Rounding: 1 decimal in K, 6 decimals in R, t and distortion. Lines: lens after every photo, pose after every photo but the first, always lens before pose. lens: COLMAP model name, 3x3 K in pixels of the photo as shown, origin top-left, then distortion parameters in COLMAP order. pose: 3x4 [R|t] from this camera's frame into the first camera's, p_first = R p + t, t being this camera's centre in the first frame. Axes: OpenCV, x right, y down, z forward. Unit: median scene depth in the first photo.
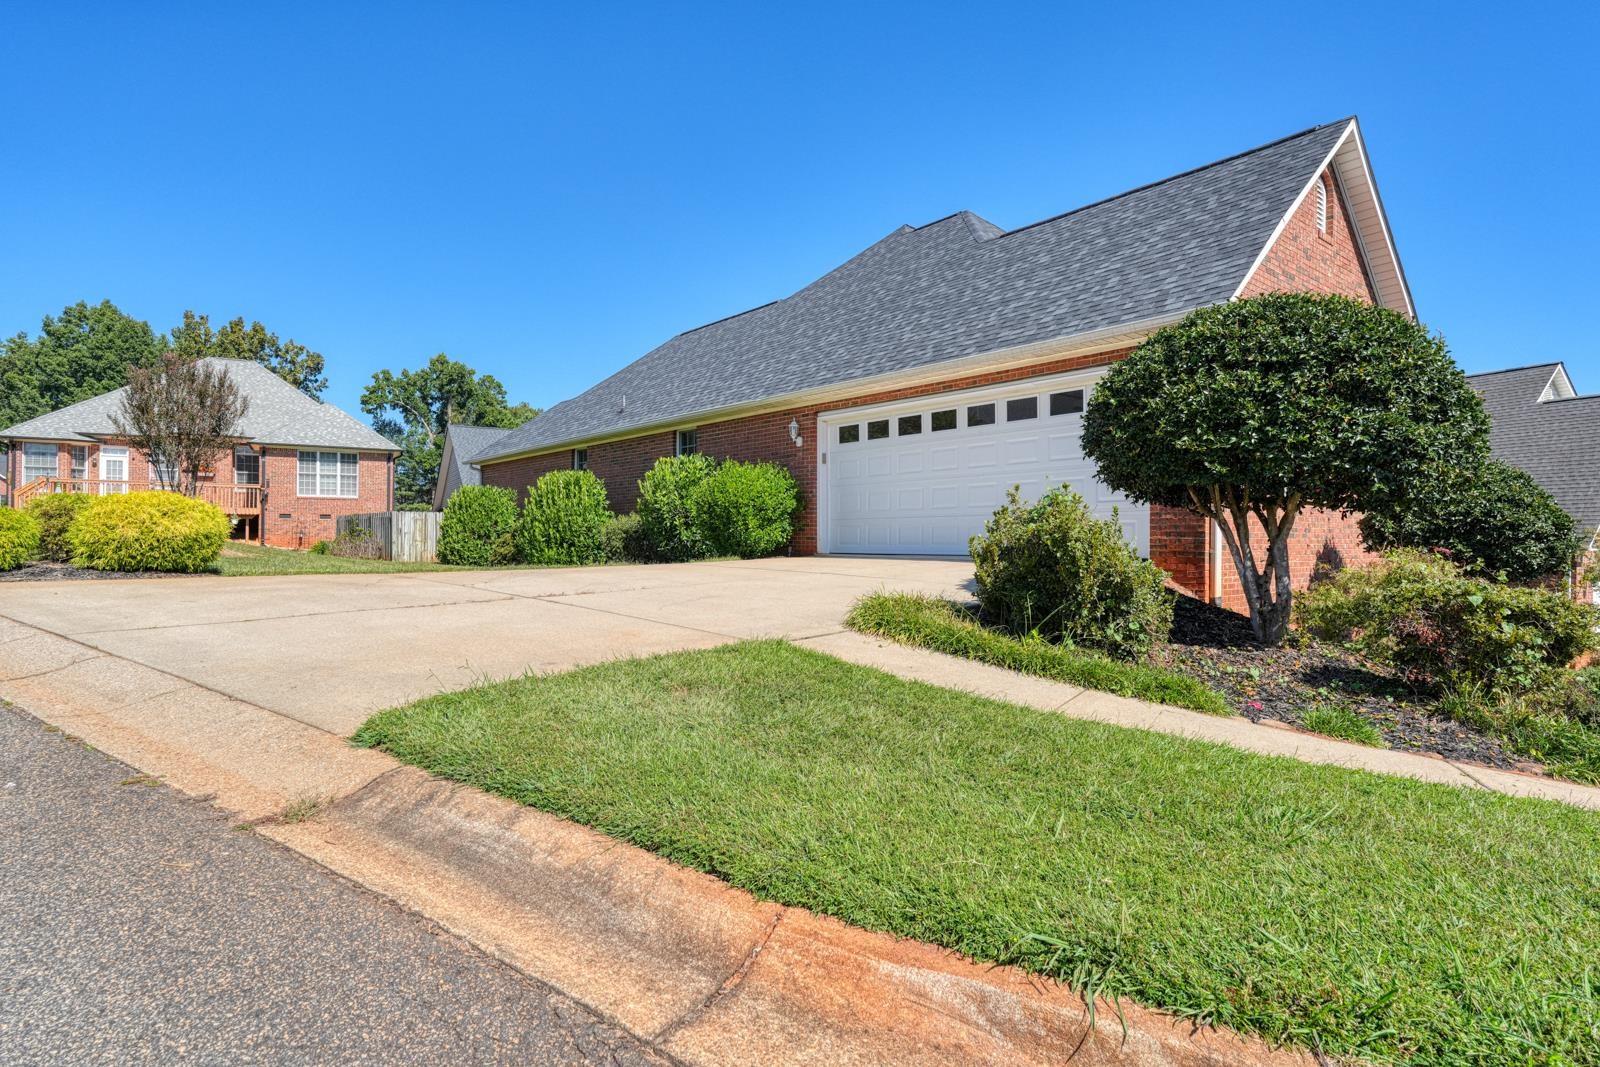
lens RADIAL K [[838.0, 0, 796.6], [0, 838.0, 535.3], [0, 0, 1]] dist [0.002650, 0.000092]
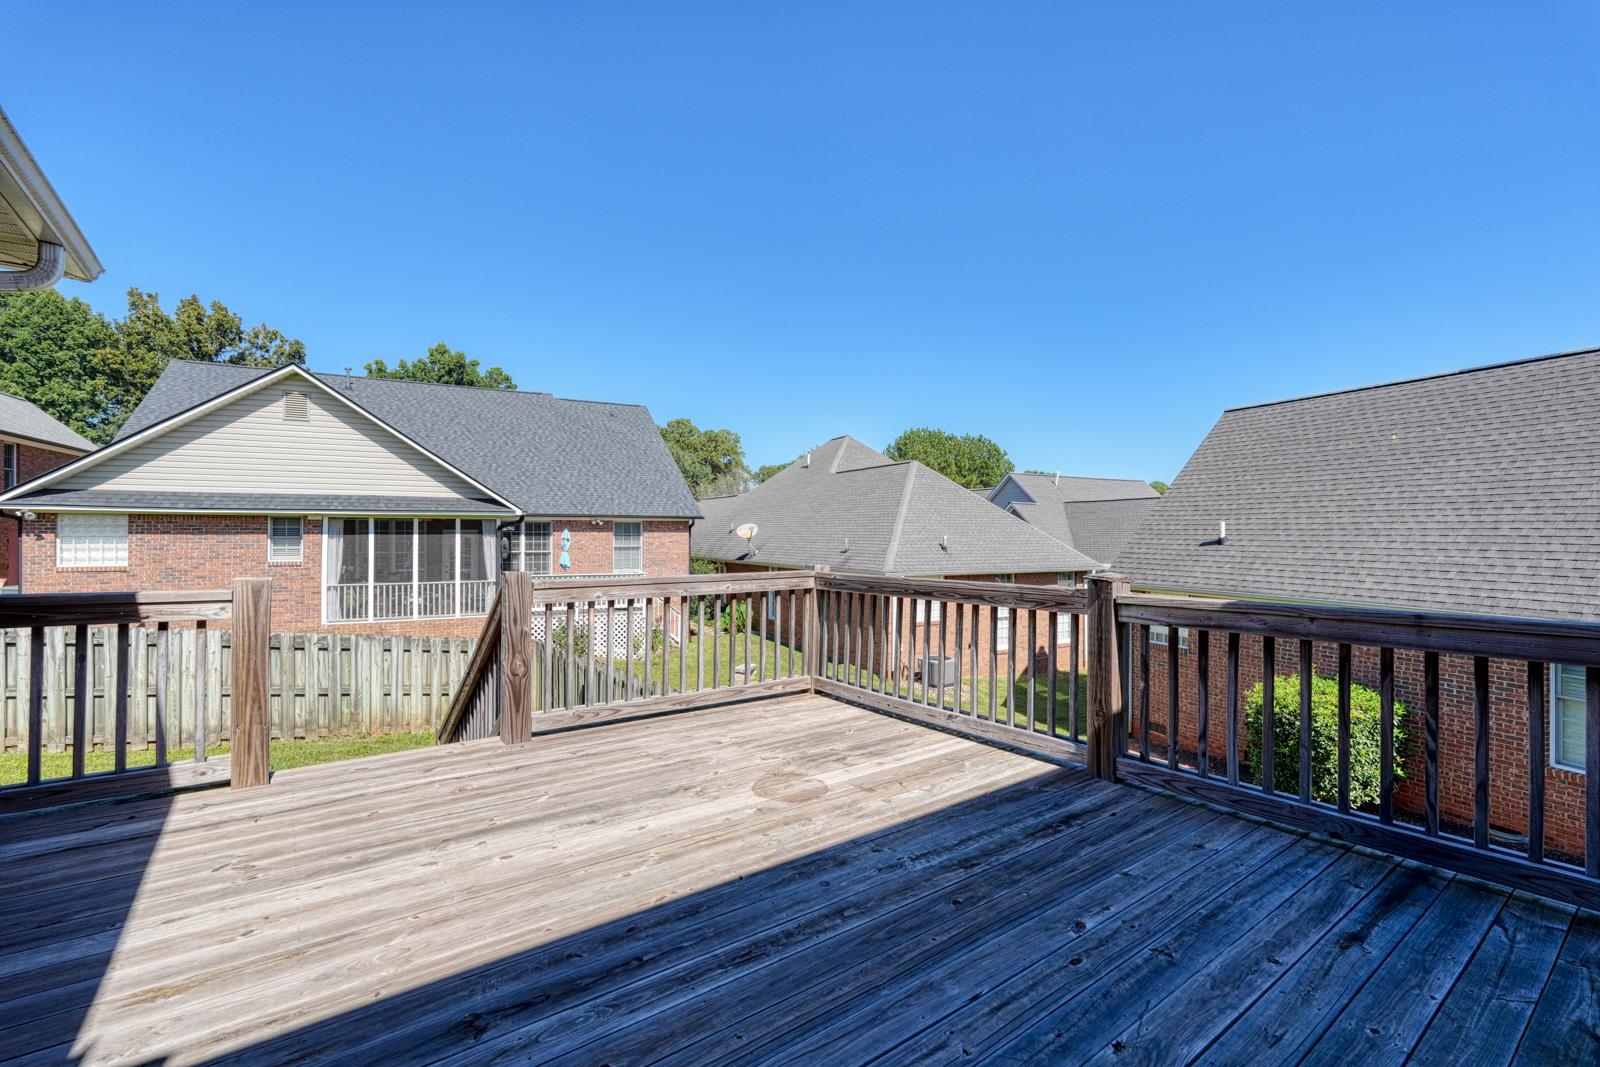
lens RADIAL K [[702.9, 0, 802.7], [0, 702.9, 534.3], [0, 0, 1]] dist [0.002885, -0.000090]
pose [[0.999134, -0.002105, -0.041554, 0.002630], [0.002180, 0.999996, 0.001744, -0.009010], [0.041550, -0.001833, 0.999135, 0.287102]]
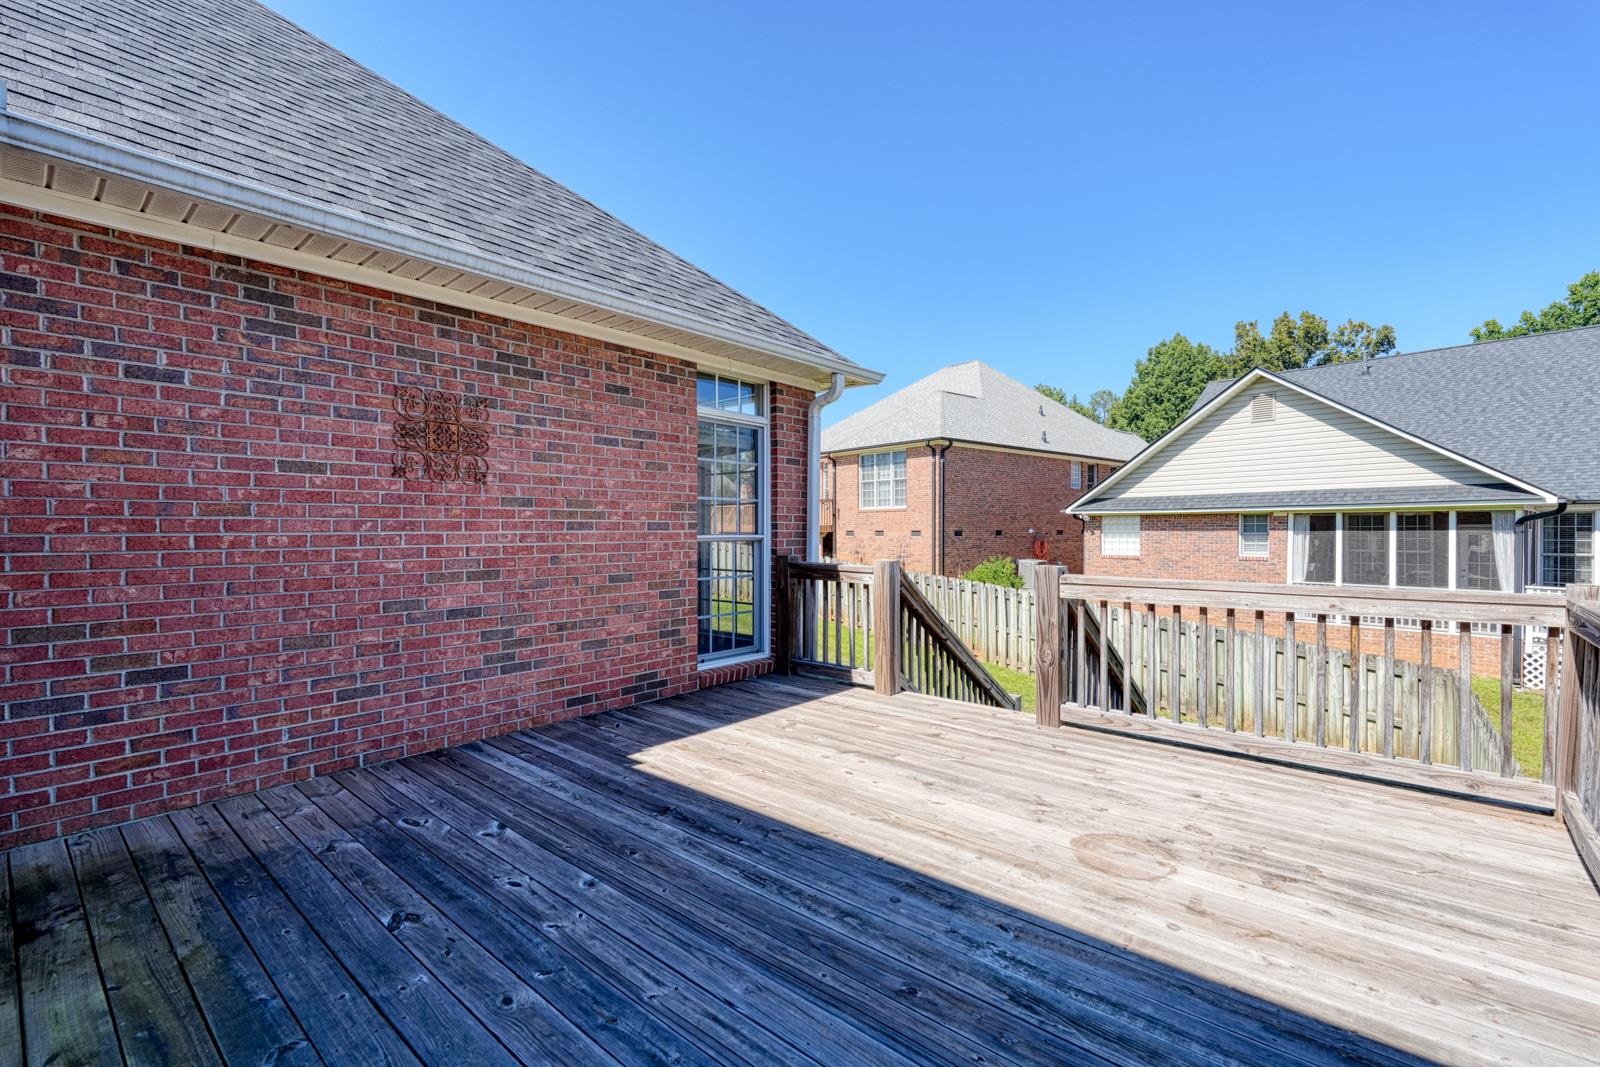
lens RADIAL K [[702.9, 0, 800.6], [0, 702.9, 530.6], [0, 0, 1]] dist [0.002885, -0.000090]
pose [[0.171555, -0.003948, -0.985167, 0.034346], [0.004121, 0.999986, -0.003289, -0.008859], [0.985166, -0.003495, 0.171568, 0.312206]]
